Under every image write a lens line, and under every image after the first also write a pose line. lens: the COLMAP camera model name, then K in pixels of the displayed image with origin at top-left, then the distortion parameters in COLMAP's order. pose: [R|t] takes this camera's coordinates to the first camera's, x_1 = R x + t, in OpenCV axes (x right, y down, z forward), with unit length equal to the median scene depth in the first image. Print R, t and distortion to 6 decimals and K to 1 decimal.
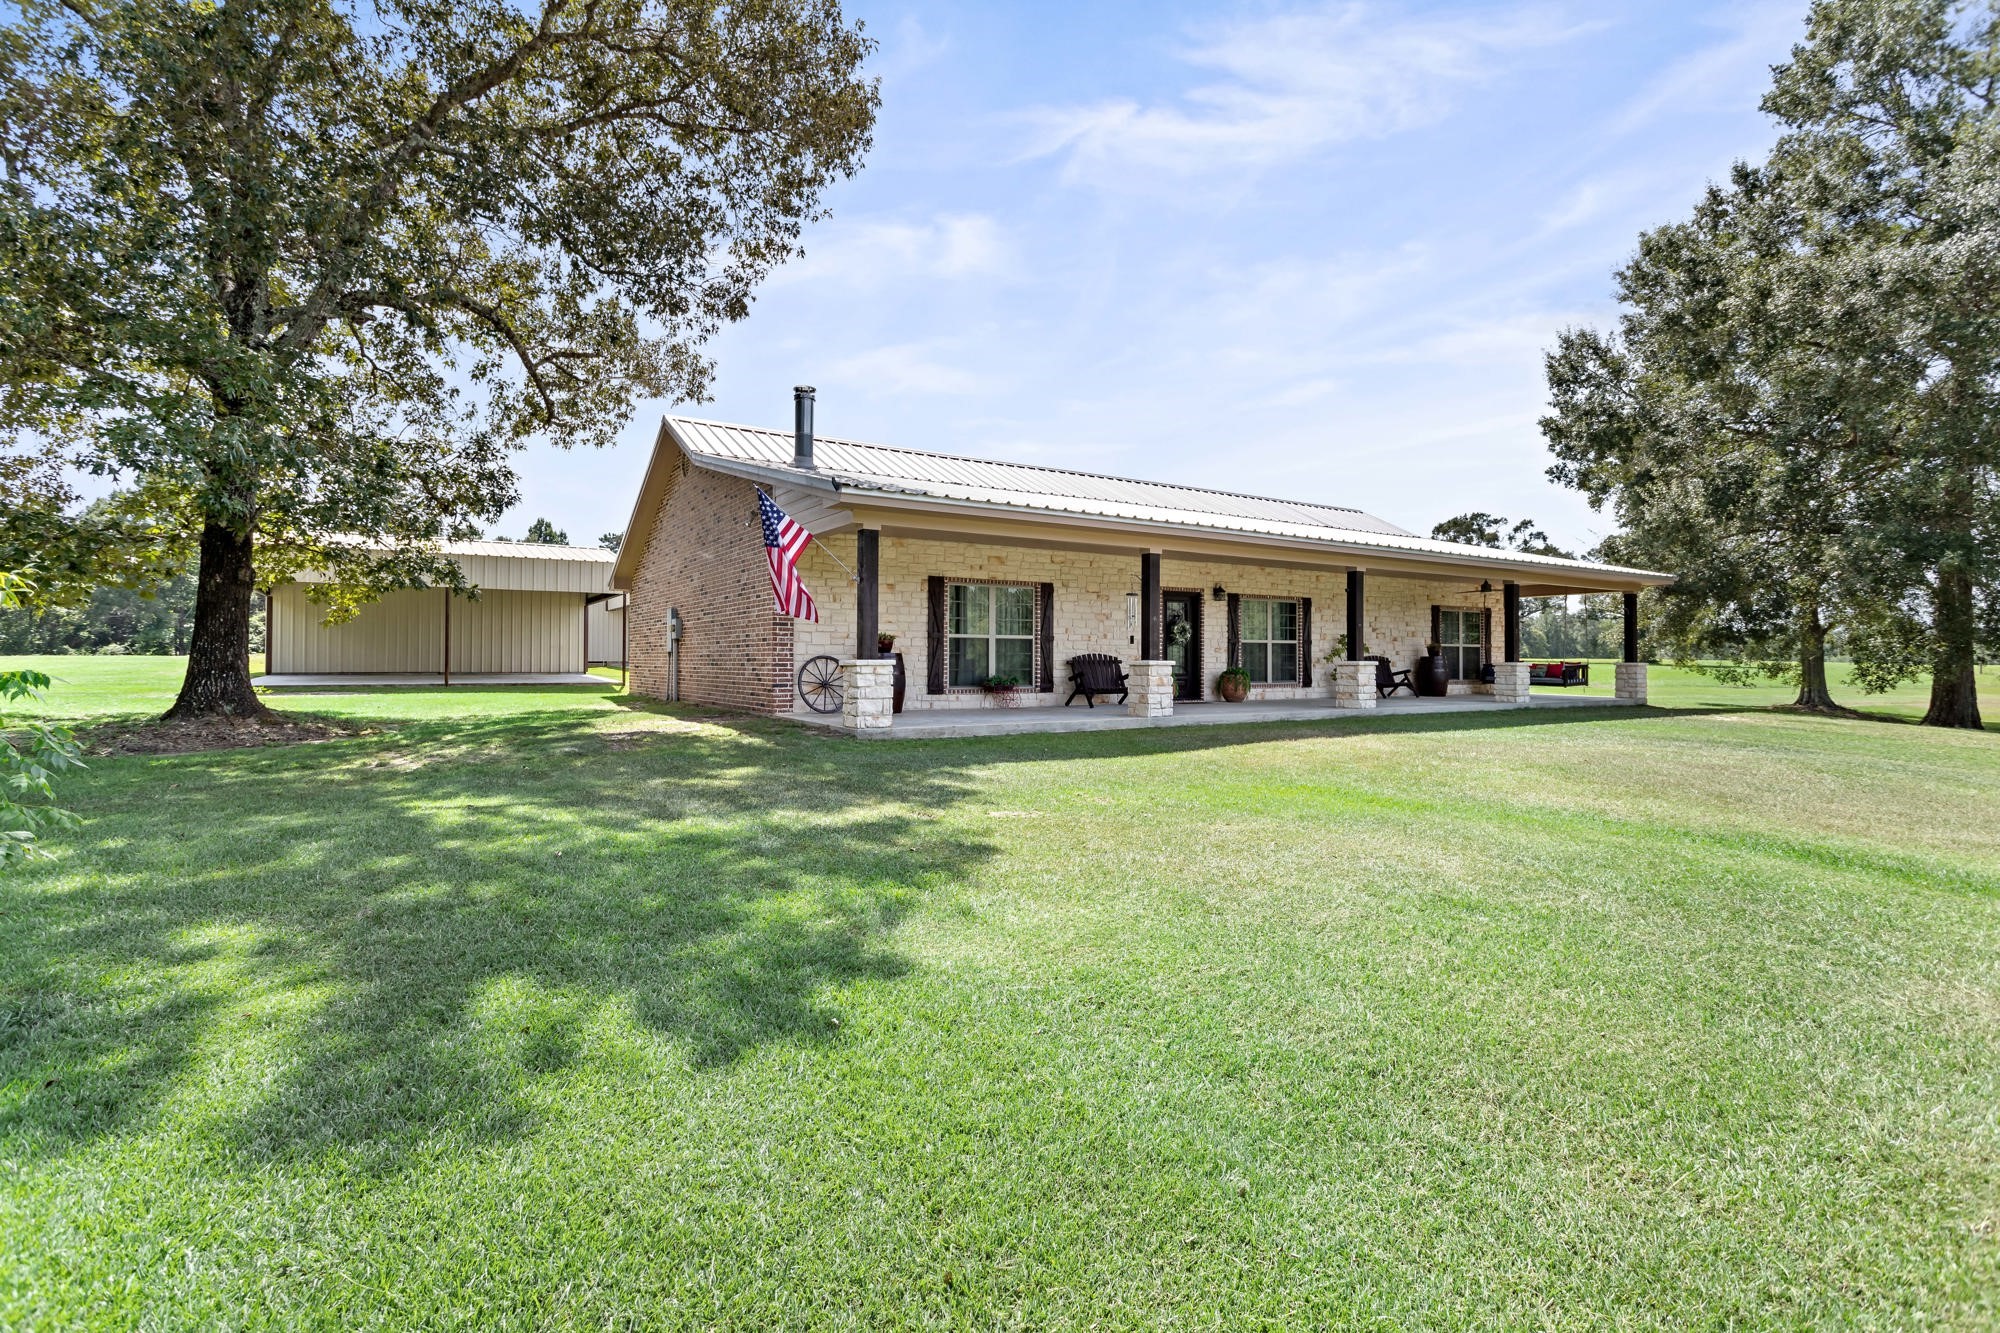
lens RADIAL K [[959.5, 0, 1017.1], [0, 959.5, 658.6], [0, 0, 1]] dist [0.001522, 0.001464]
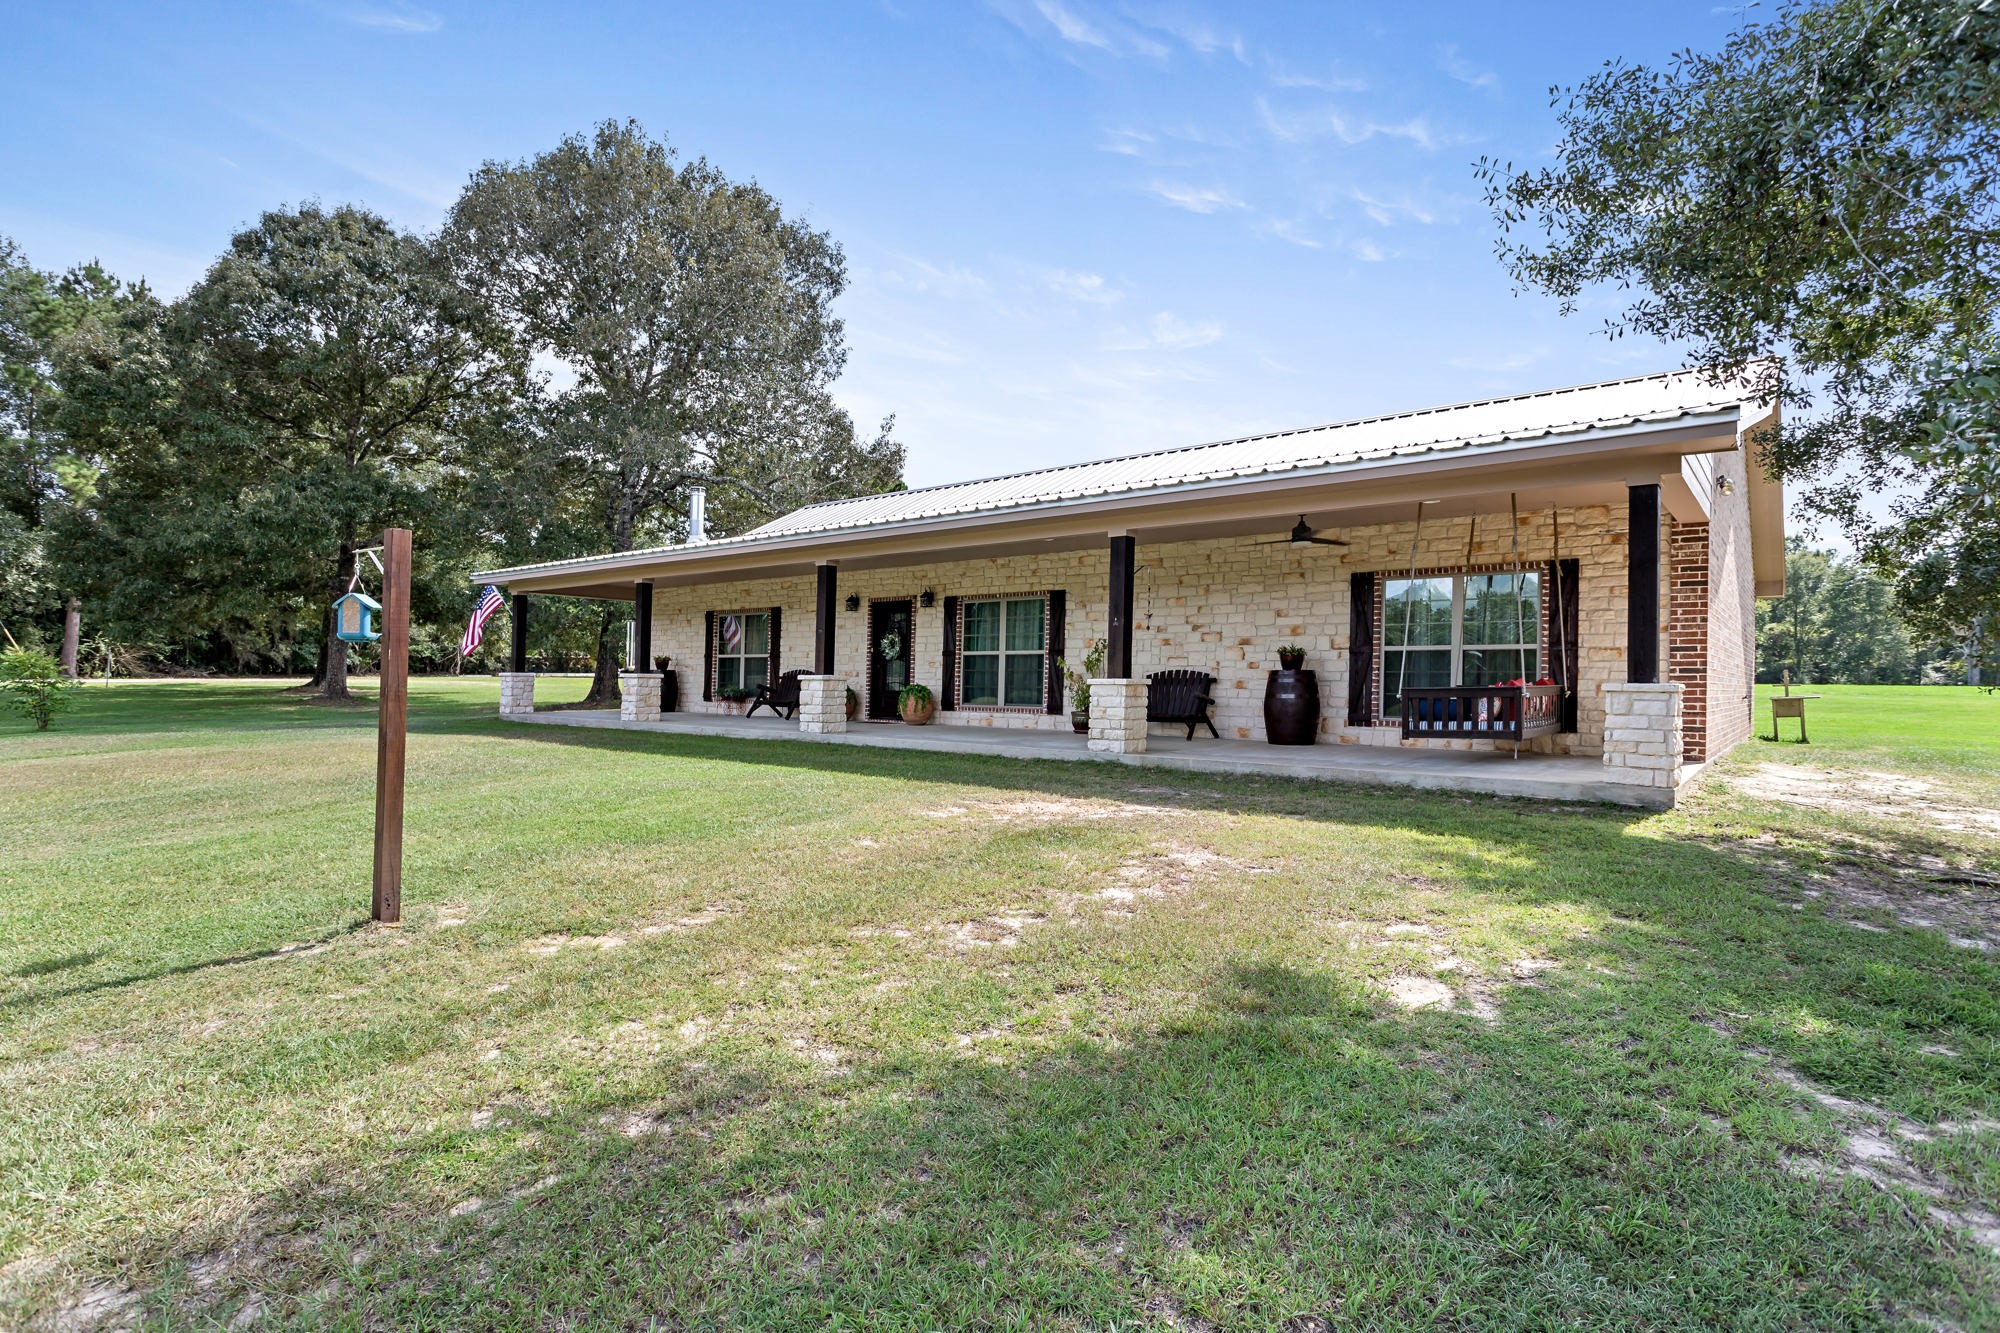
lens RADIAL K [[1044.4, 0, 1000.0], [0, 1044.4, 666.5], [0, 0, 1]] dist [-0.000615, 0.000015]
pose [[0.290806, -0.011581, -0.956712, 1.079981], [-0.004211, 0.999902, -0.013384, 0.004904], [0.956773, 0.007921, 0.290729, 0.760687]]
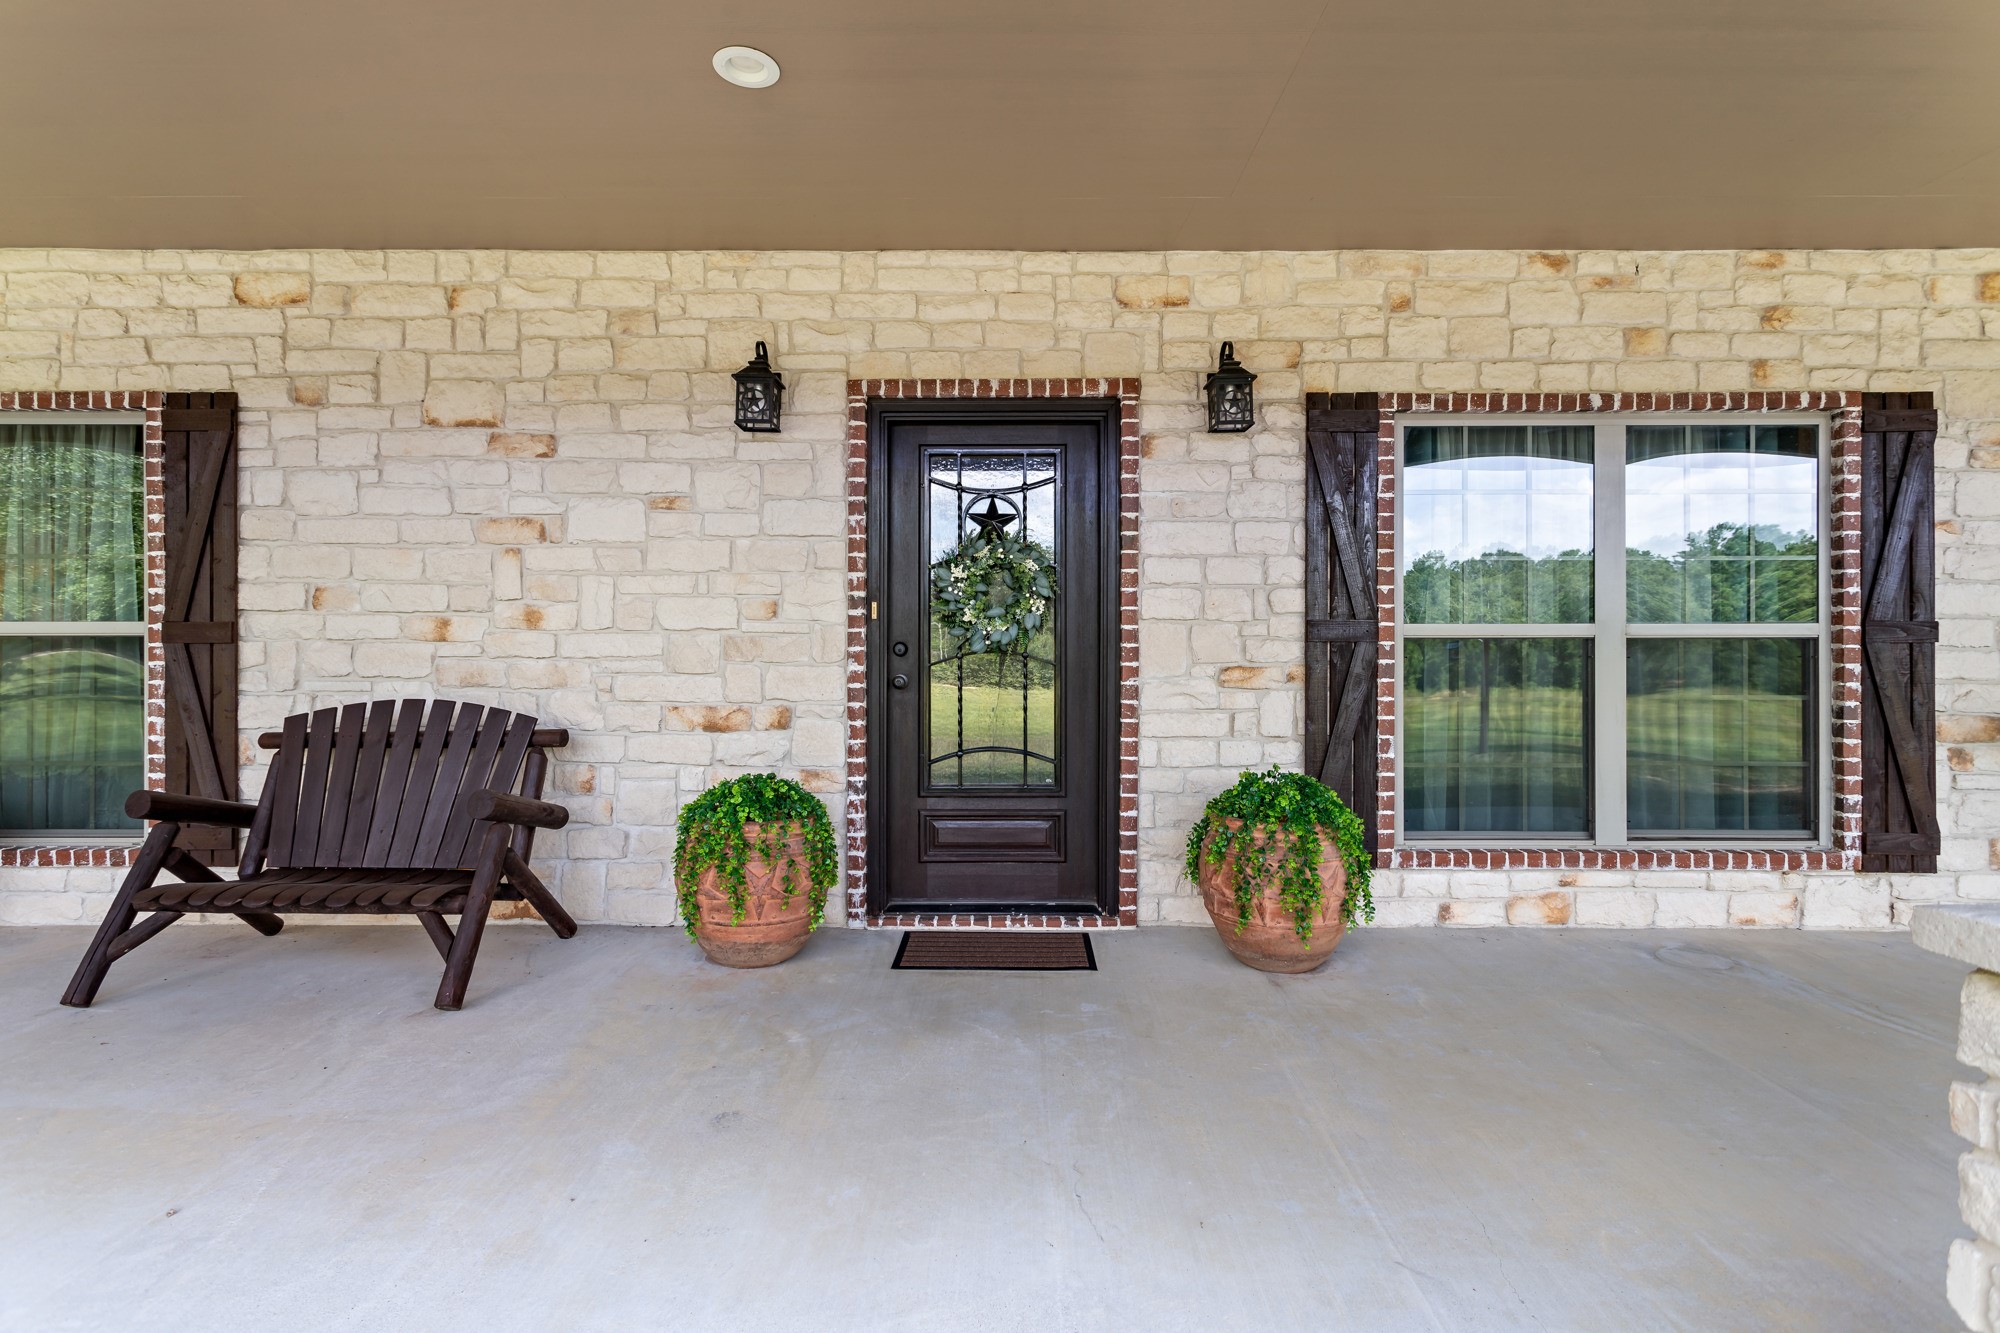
lens RADIAL K [[976.8, 0, 975.6], [0, 976.8, 656.8], [0, 0, 1]] dist [0.003103, 0.000817]
pose [[0.829105, -0.000744, -0.559093, 0.269741], [0.002017, 0.999997, 0.001661, -0.012908], [0.559090, -0.002505, 0.829103, 0.770770]]
